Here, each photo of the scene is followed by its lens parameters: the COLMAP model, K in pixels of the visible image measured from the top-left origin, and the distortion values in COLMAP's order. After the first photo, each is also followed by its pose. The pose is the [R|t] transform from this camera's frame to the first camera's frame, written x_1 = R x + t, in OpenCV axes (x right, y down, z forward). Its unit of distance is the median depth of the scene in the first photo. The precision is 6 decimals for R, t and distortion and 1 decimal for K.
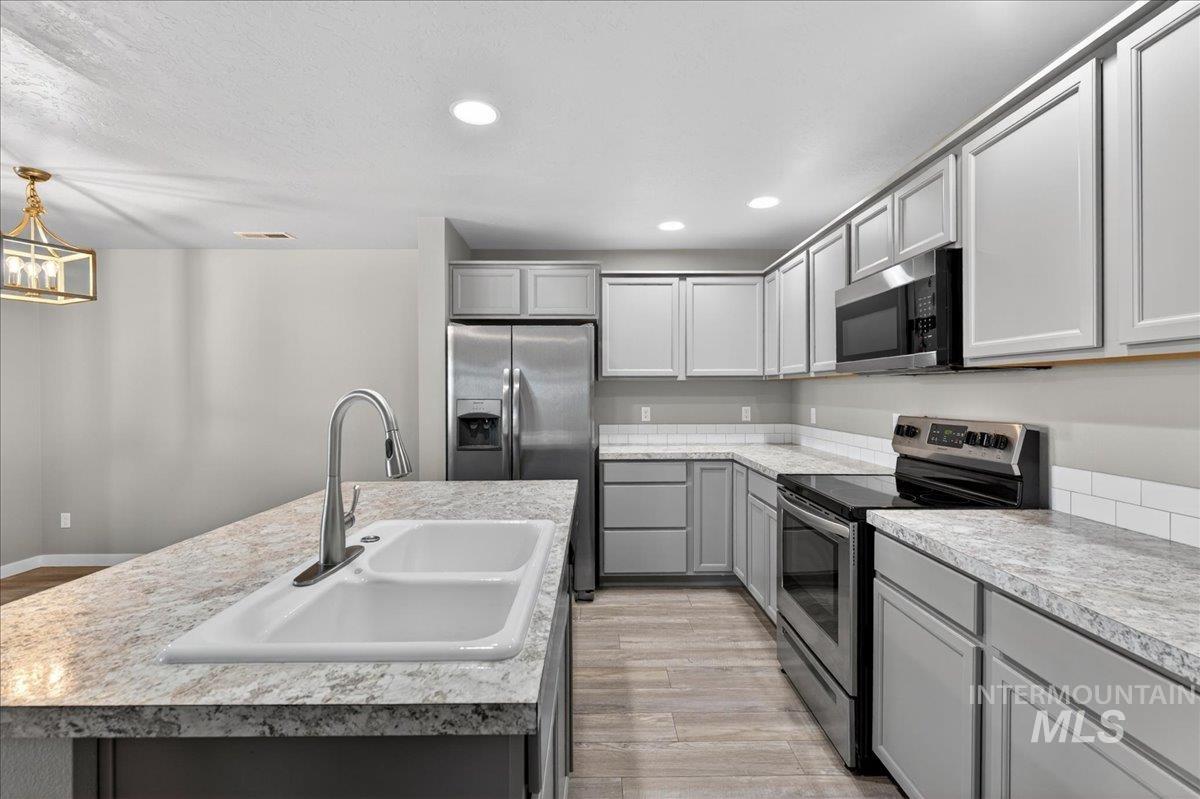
lens RADIAL K [[532.6, 0, 603.3], [0, 532.6, 398.4], [0, 0, 1]] dist [0.000039, -0.002125]
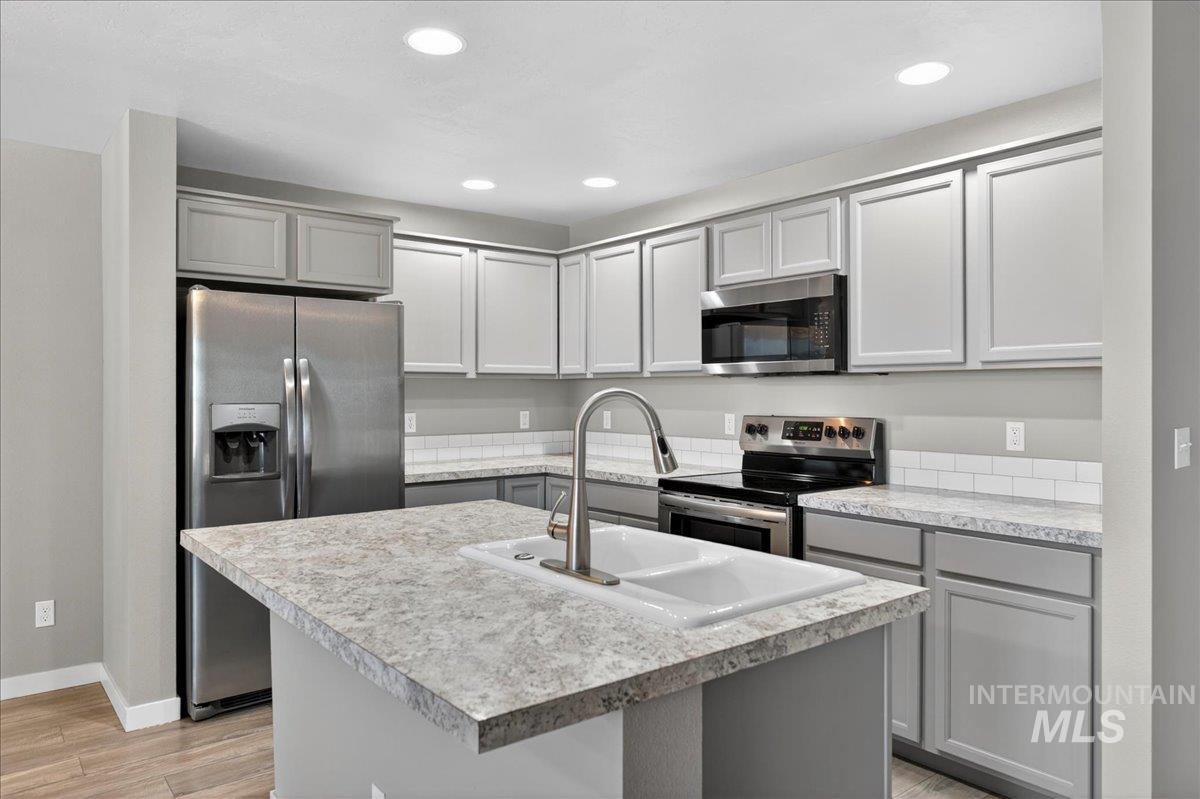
lens RADIAL K [[790.0, 0, 603.6], [0, 790.0, 396.9], [0, 0, 1]] dist [-0.001349, -0.003325]
pose [[0.792327, -0.001490, 0.610095, -0.598545], [0.006766, 0.999957, -0.006345, 0.003644], [-0.610060, 0.009155, 0.792303, -0.067422]]
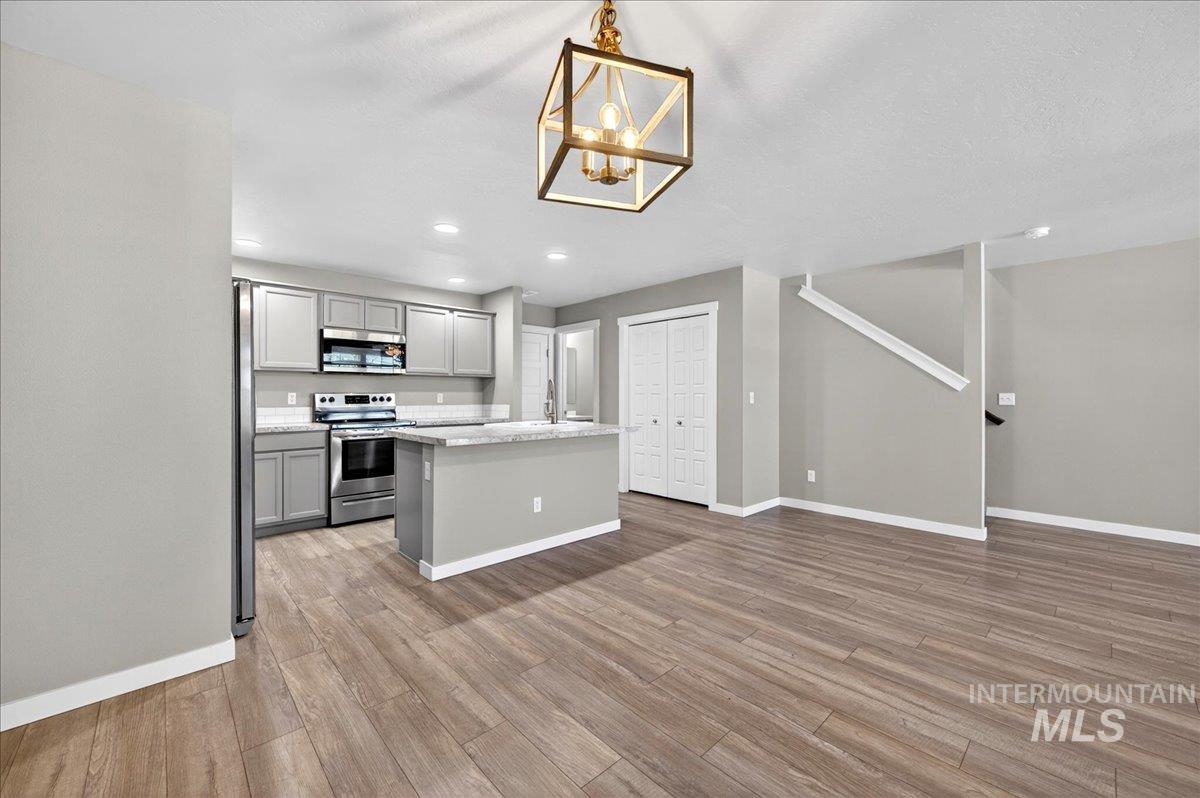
lens RADIAL K [[474.4, 0, 599.7], [0, 474.4, 394.1], [0, 0, 1]] dist [-0.000447, -0.001524]
pose [[-0.672460, 0.005872, 0.740110, -1.456718], [0.010875, 0.999939, 0.001948, 0.043001], [-0.740053, 0.009358, -0.672483, 1.365682]]
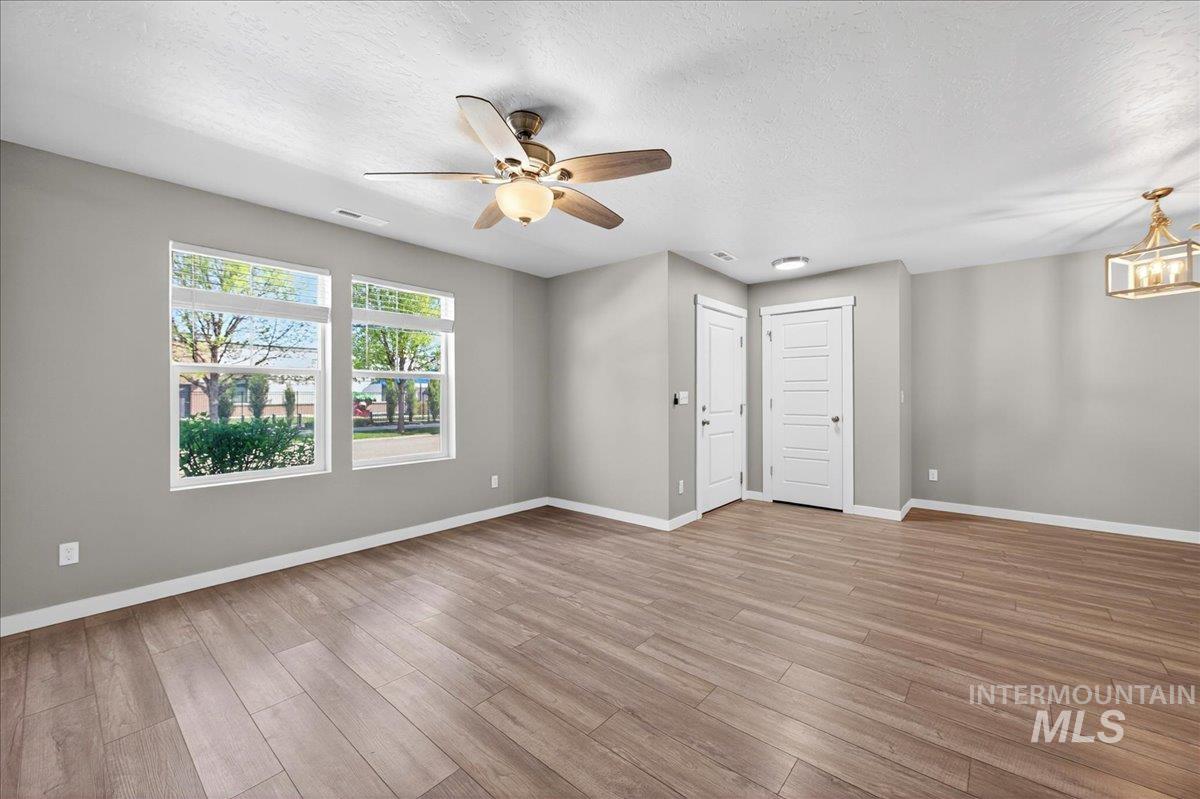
lens RADIAL K [[474.4, 0, 600.0], [0, 474.4, 394.1], [0, 0, 1]] dist [-0.000447, -0.001524]
pose [[0.751373, 0.002392, -0.659874, -1.324683], [-0.010234, 0.999915, -0.008028, 0.067725], [0.659799, 0.012785, 0.751334, -0.684258]]
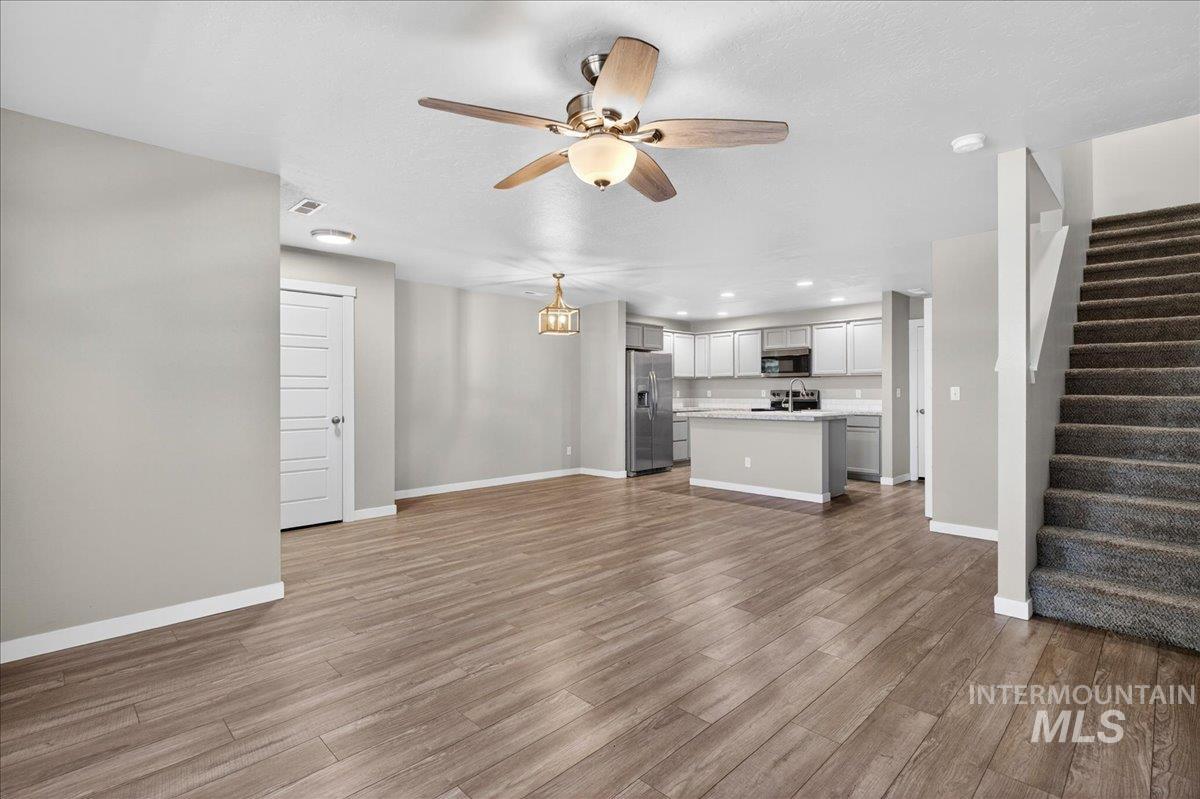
lens RADIAL K [[564.0, 0, 597.7], [0, 564.0, 395.4], [0, 0, 1]] dist [0.008744, -0.000623]
pose [[0.720816, -0.002185, 0.693123, -2.534130], [0.008145, 0.999953, -0.005318, 0.071506], [-0.693078, 0.009479, 0.720800, -0.738894]]
